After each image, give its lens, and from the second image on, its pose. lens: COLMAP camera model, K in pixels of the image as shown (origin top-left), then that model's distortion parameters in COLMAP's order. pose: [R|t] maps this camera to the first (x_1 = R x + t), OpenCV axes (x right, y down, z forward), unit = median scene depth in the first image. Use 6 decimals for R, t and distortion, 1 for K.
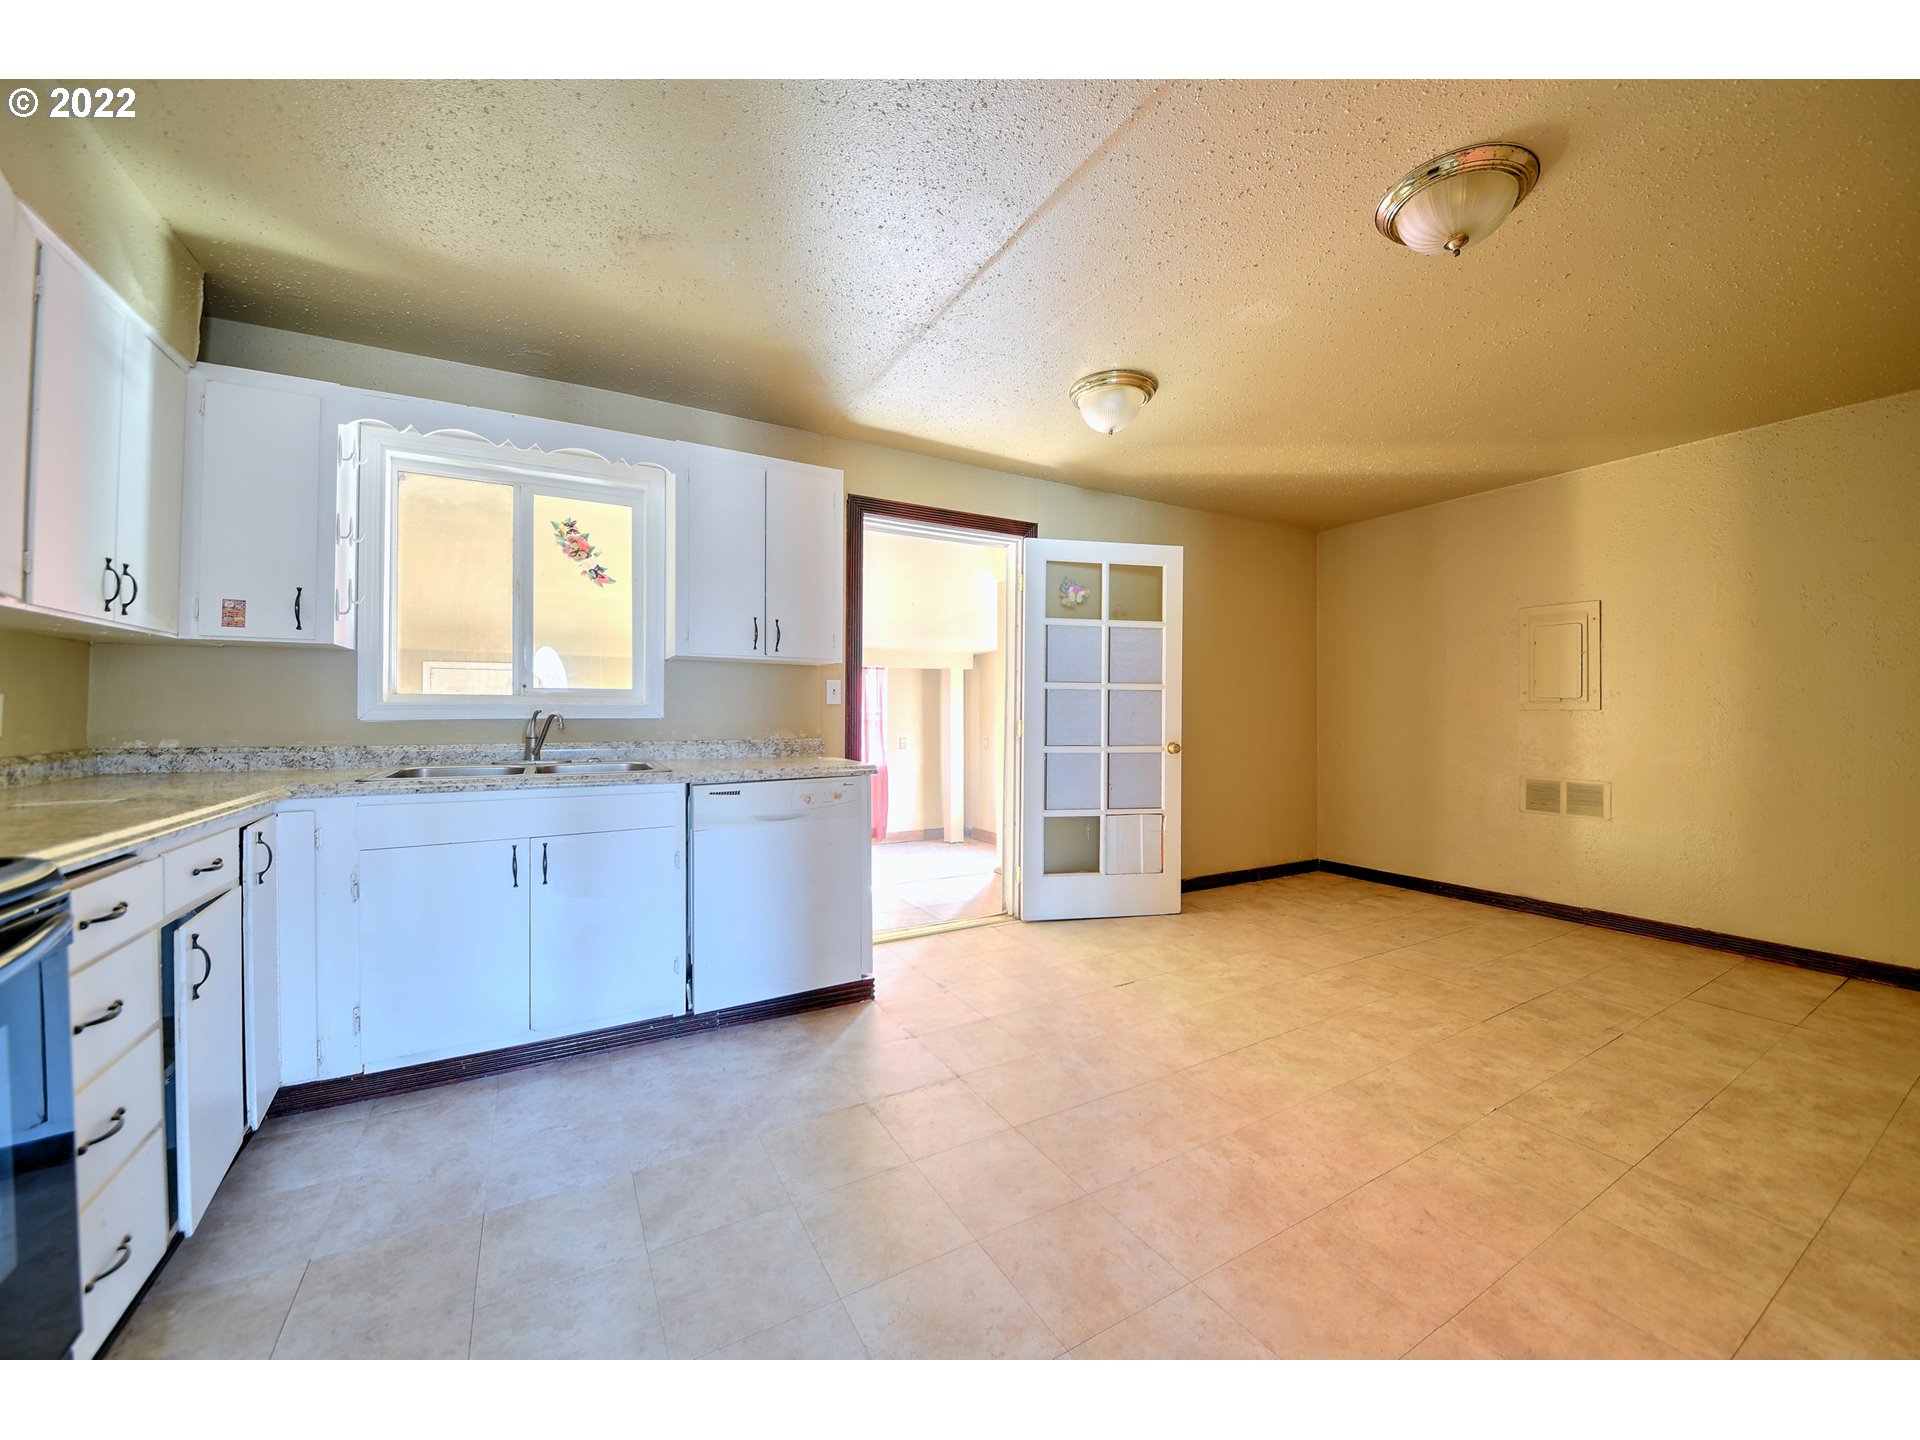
lens RADIAL K [[757.1, 0, 966.9], [0, 757.1, 717.3], [0, 0, 1]] dist [-0.000641, -0.000075]
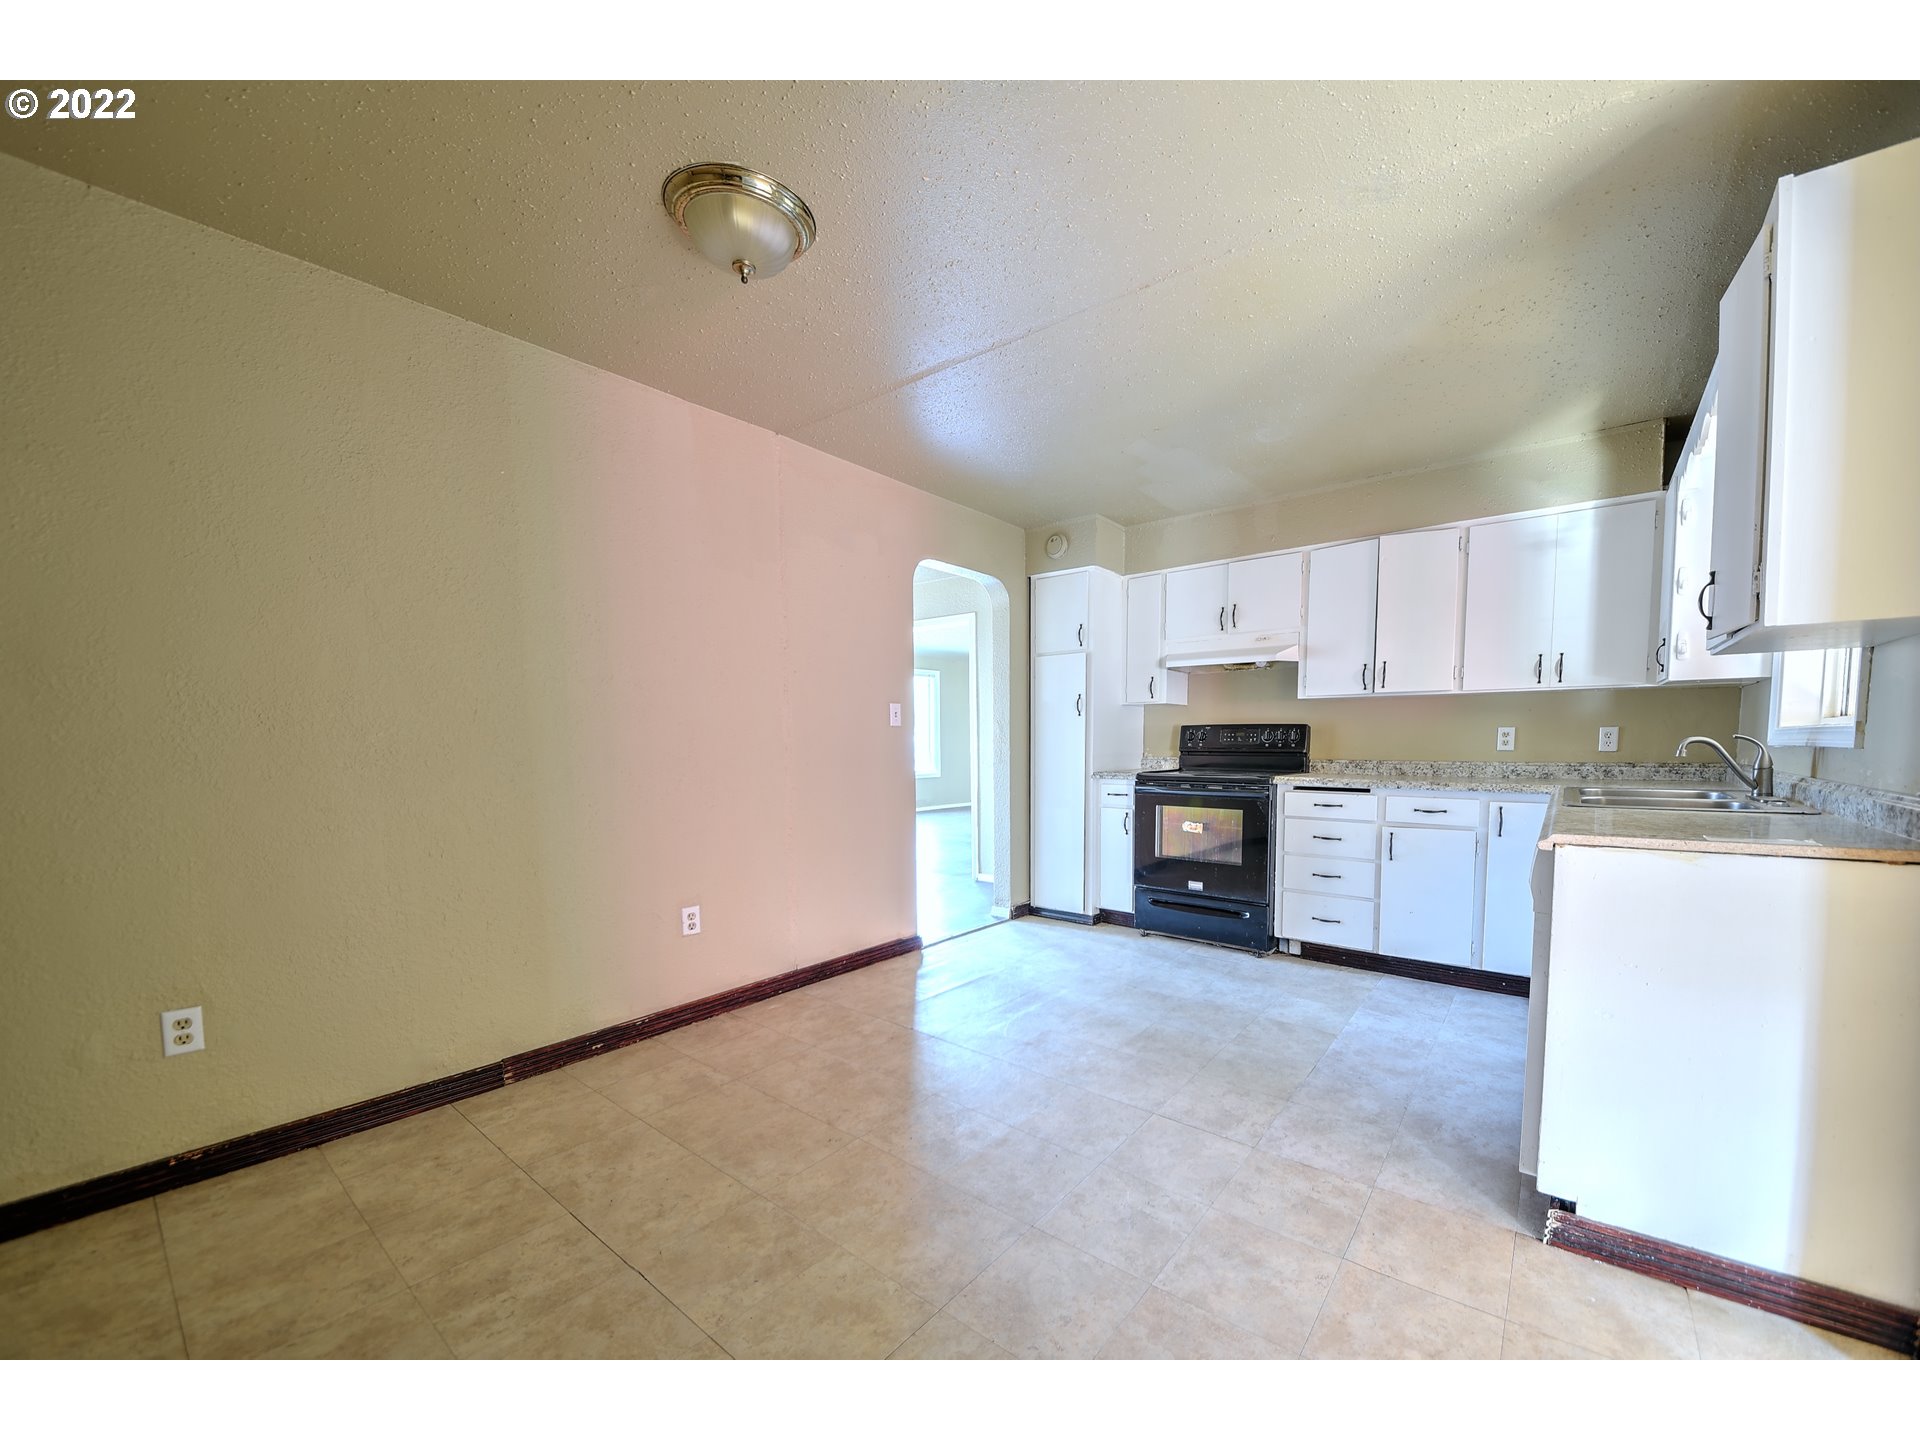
lens RADIAL K [[757.1, 0, 964.0], [0, 757.1, 727.2], [0, 0, 1]] dist [-0.000641, -0.000075]
pose [[-0.957778, -0.006422, -0.287436, 0.665084], [-0.005689, 0.999978, -0.003383, -0.023298], [0.287451, -0.001605, -0.957794, 2.015114]]
